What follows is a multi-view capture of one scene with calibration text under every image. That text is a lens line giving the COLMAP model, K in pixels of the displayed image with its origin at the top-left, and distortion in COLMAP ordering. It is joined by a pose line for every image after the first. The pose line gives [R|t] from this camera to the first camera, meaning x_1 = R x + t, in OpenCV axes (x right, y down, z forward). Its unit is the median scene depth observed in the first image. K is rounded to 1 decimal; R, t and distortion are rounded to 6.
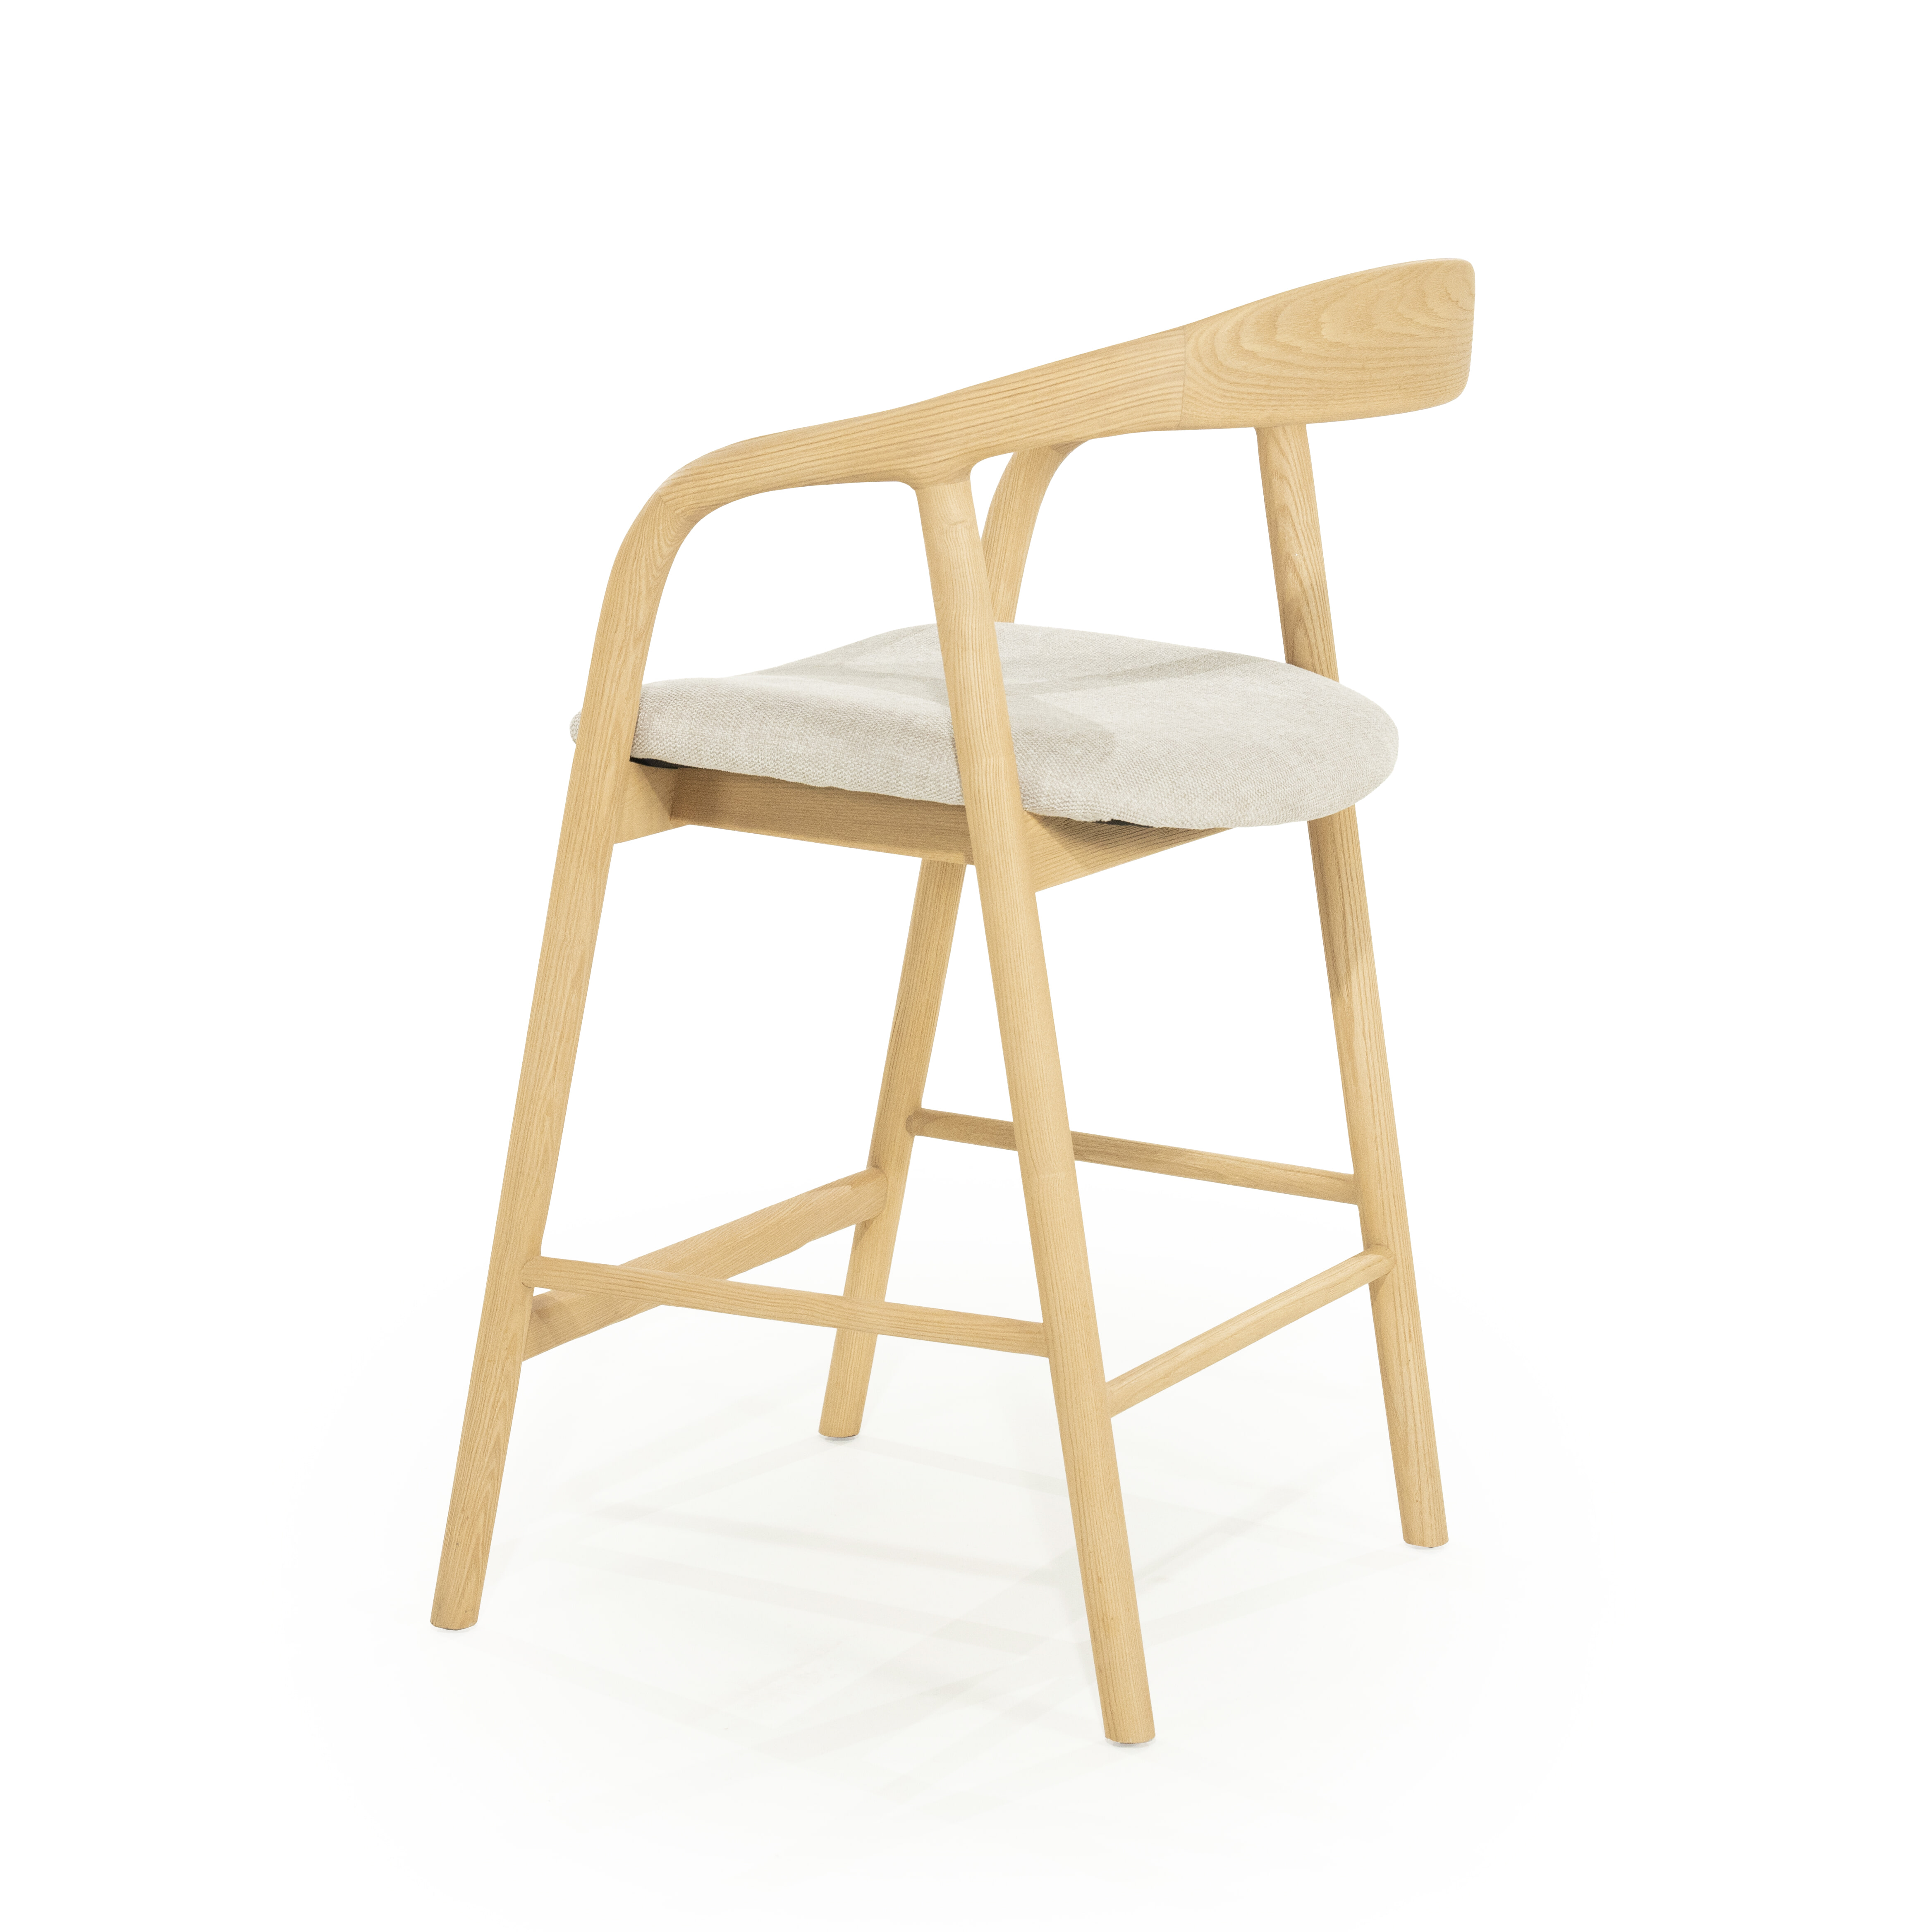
lens RADIAL K [[5125.5, 0, 966.0], [0, 5125.5, 966.0], [0, 0, 1]] dist [0.294618, 0.857066]
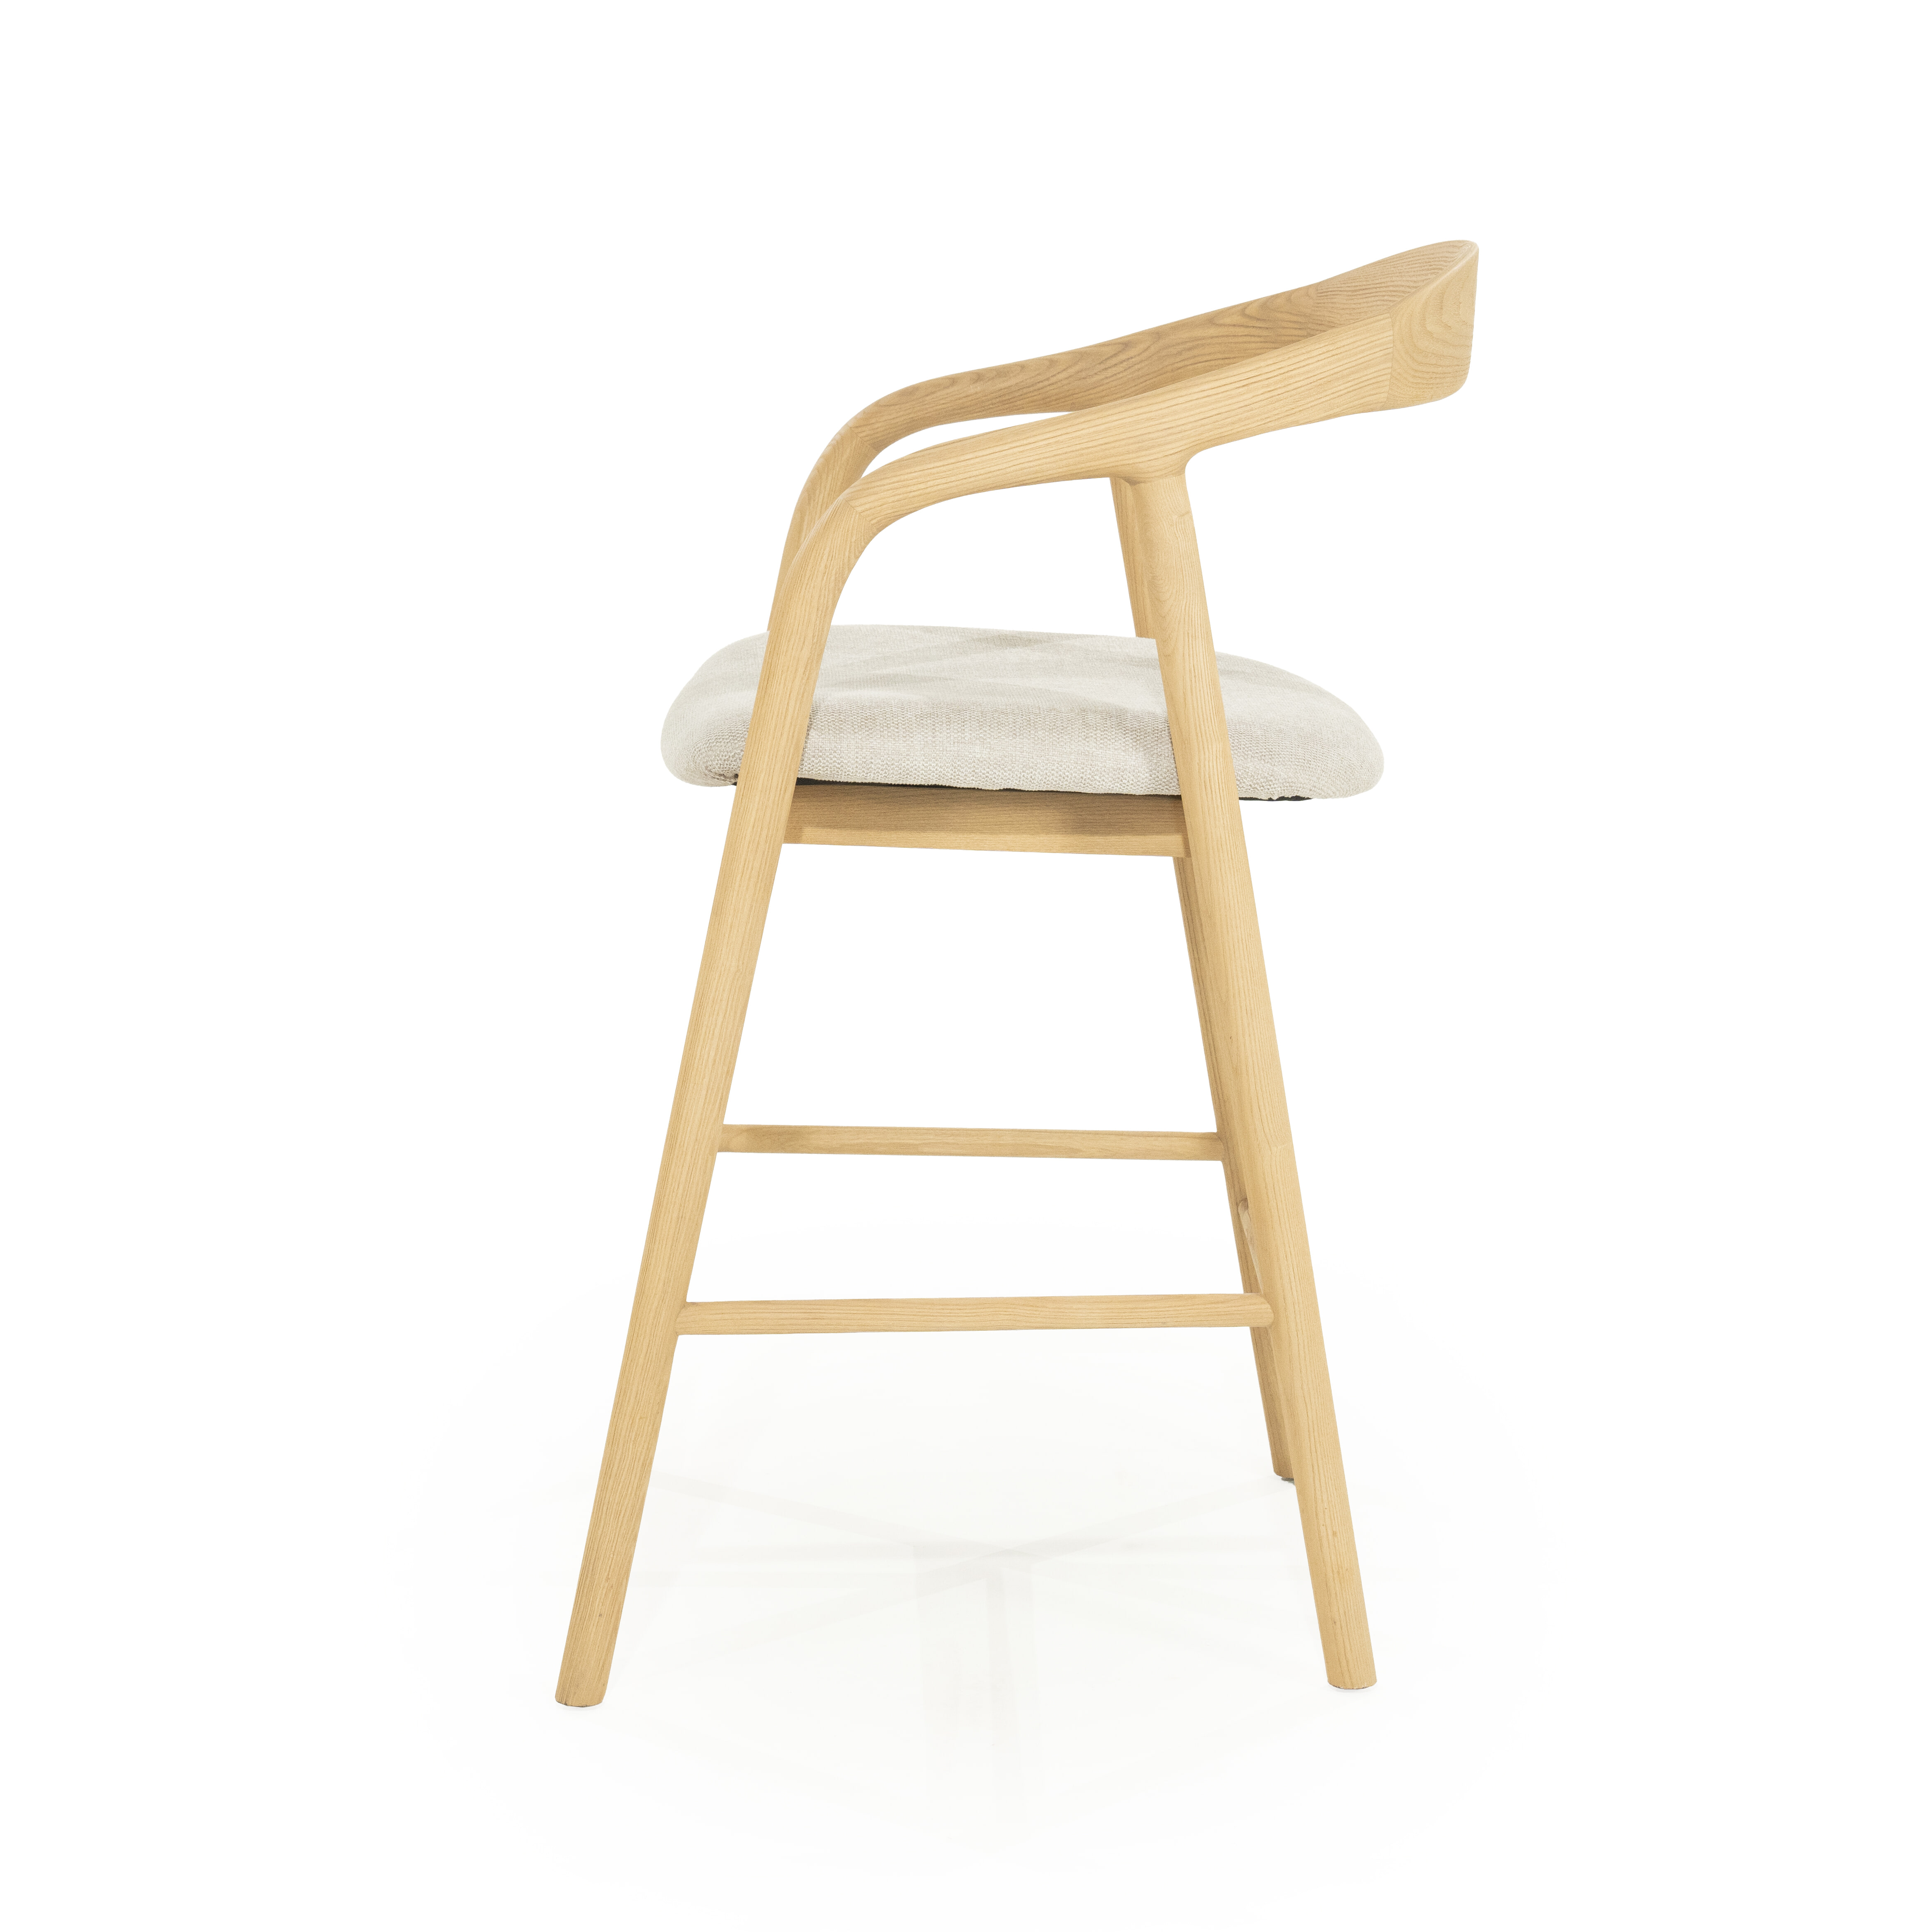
lens RADIAL K [[5125.5, 0, 966.0], [0, 5125.5, 966.0], [0, 0, 1]] dist [0.294618, 0.857066]
pose [[0.865244, -0.100354, 0.491205, -0.540499], [0.100847, 0.994574, 0.025554, -0.027648], [-0.491104, 0.027427, 0.870669, 0.140599]]
